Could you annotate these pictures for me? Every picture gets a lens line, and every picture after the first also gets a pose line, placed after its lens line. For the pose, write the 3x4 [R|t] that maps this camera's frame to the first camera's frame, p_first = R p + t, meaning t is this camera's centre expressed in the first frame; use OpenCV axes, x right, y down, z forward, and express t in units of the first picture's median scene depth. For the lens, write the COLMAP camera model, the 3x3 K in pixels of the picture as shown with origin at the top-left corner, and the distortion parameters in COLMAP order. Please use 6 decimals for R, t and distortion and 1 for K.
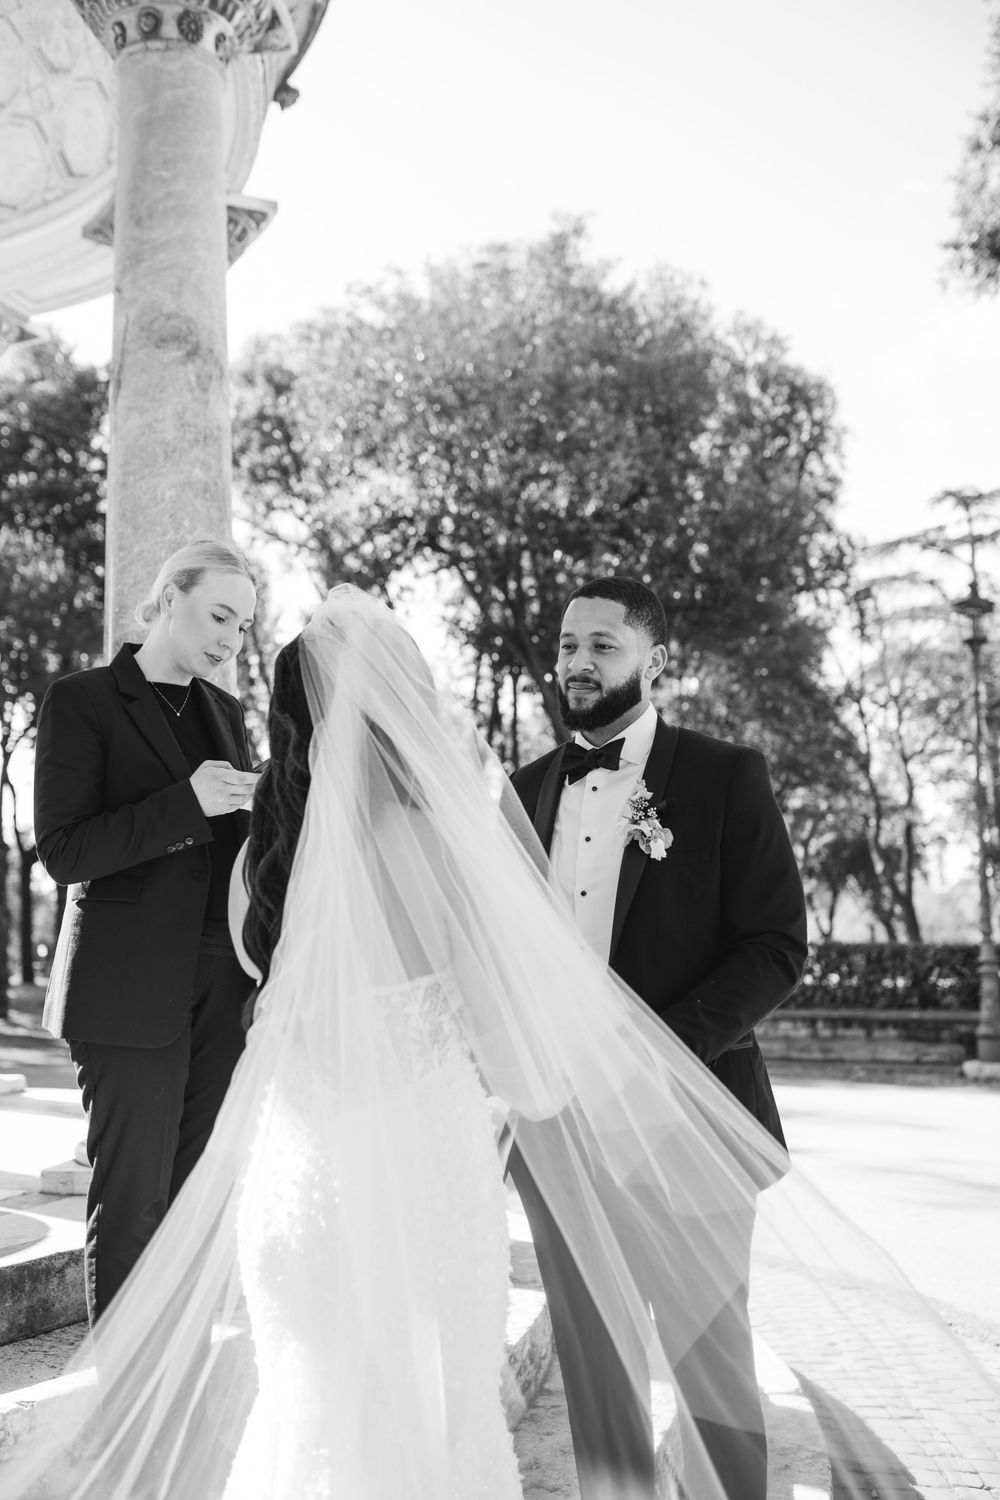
lens RADIAL K [[1434.2, 0, 501.2], [0, 1434.2, 752.8], [0, 0, 1]] dist [-0.066729, 0.096632]
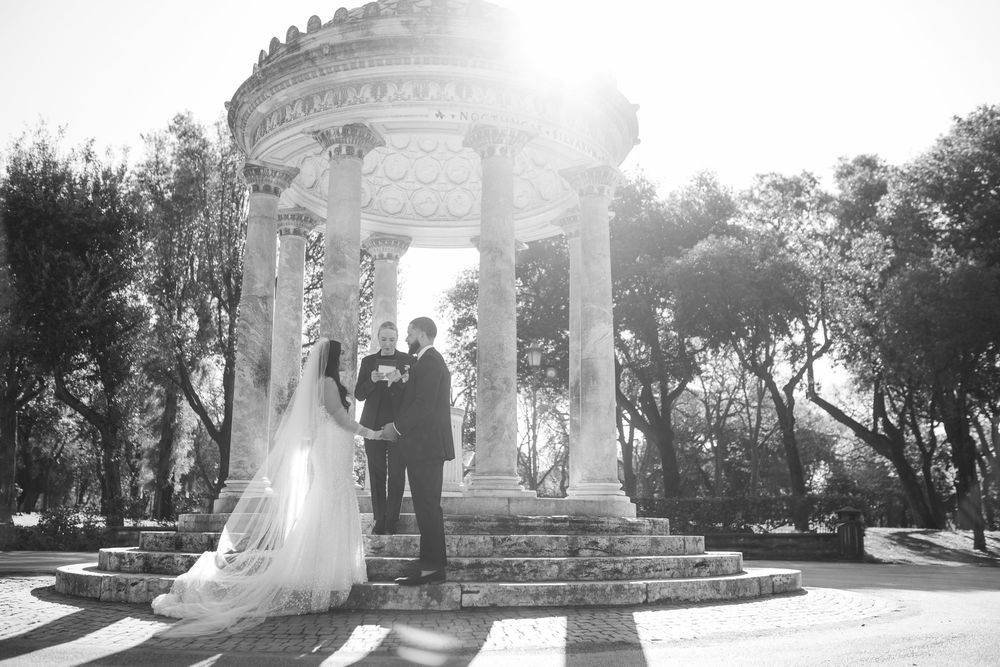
lens RADIAL K [[977.3, 0, 503.6], [0, 977.3, 333.2], [0, 0, 1]] dist [-0.067061, 0.094896]
pose [[0.539204, -0.141661, -0.830175, 1.671454], [0.083803, 0.989884, -0.114483, 0.173880], [0.837995, -0.007842, 0.545622, -0.220677]]
